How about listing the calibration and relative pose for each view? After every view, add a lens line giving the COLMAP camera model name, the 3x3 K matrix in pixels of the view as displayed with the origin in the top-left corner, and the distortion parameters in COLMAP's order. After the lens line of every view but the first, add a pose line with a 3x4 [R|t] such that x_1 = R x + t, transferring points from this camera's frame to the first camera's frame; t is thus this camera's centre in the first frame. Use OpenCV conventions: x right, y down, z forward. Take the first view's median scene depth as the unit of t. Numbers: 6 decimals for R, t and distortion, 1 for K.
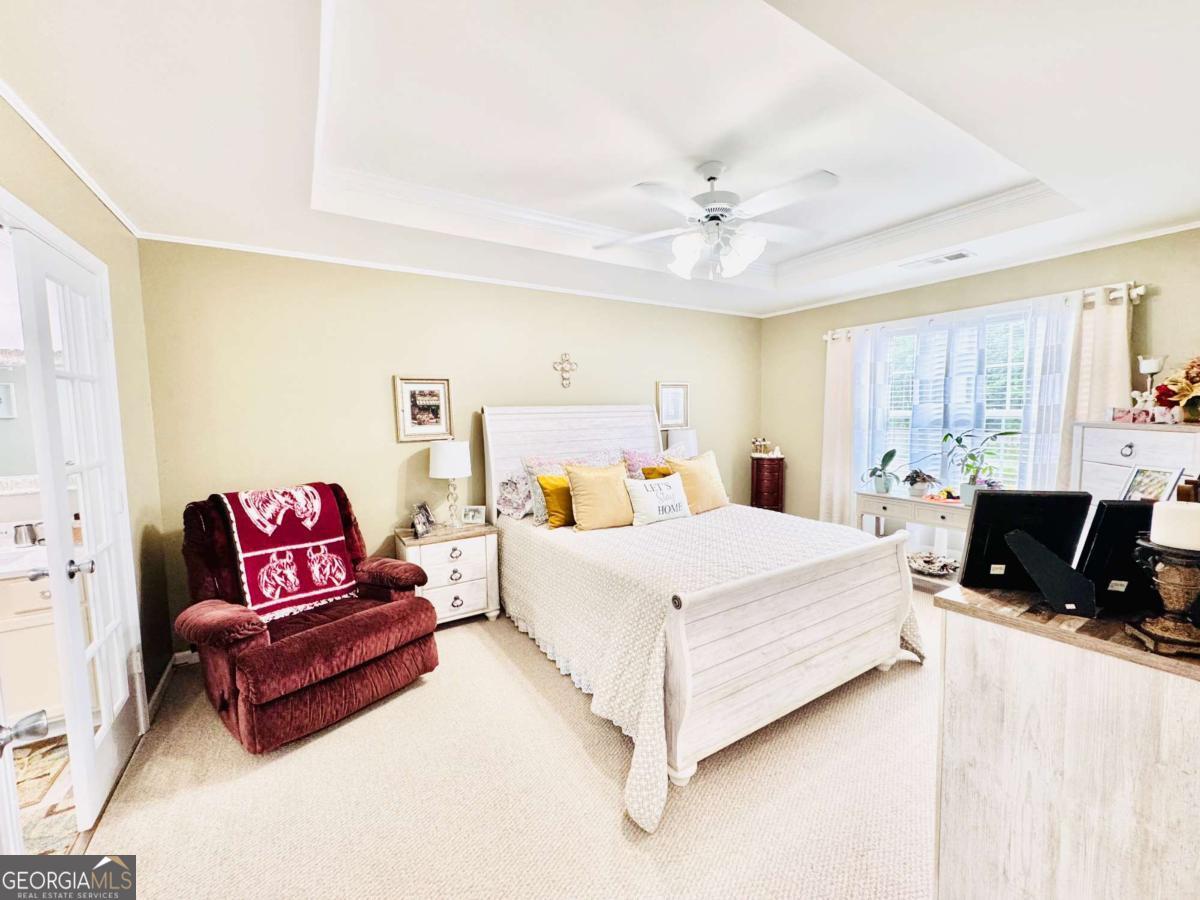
lens RADIAL K [[480.3, 0, 596.7], [0, 480.3, 449.8], [0, 0, 1]] dist [0.001614, -0.000012]
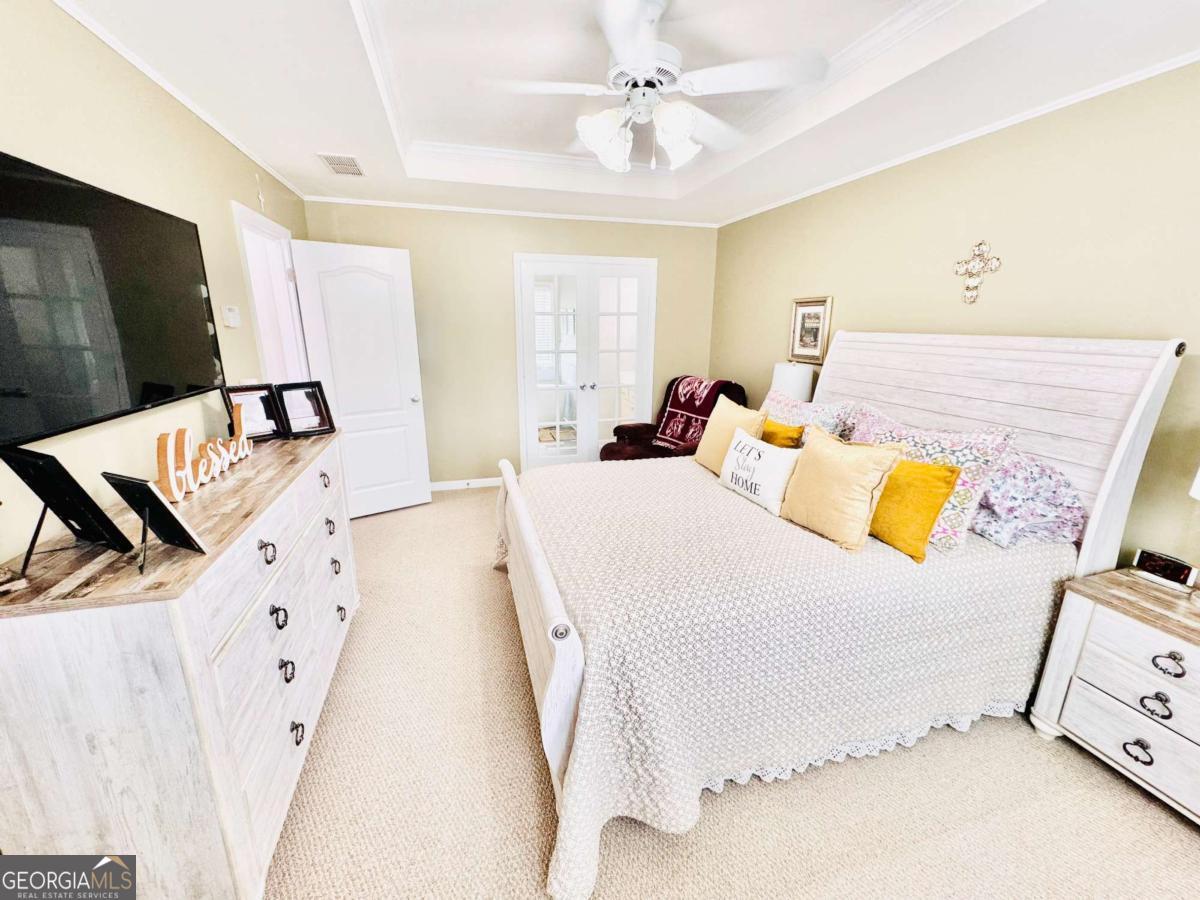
lens RADIAL K [[480.3, 0, 598.9], [0, 480.3, 446.4], [0, 0, 1]] dist [0.001614, -0.000012]
pose [[-0.266973, 0.258422, -0.928409, 0.788784], [-0.080715, 0.953995, 0.288754, -0.112236], [0.960318, 0.152026, -0.233832, 0.854524]]
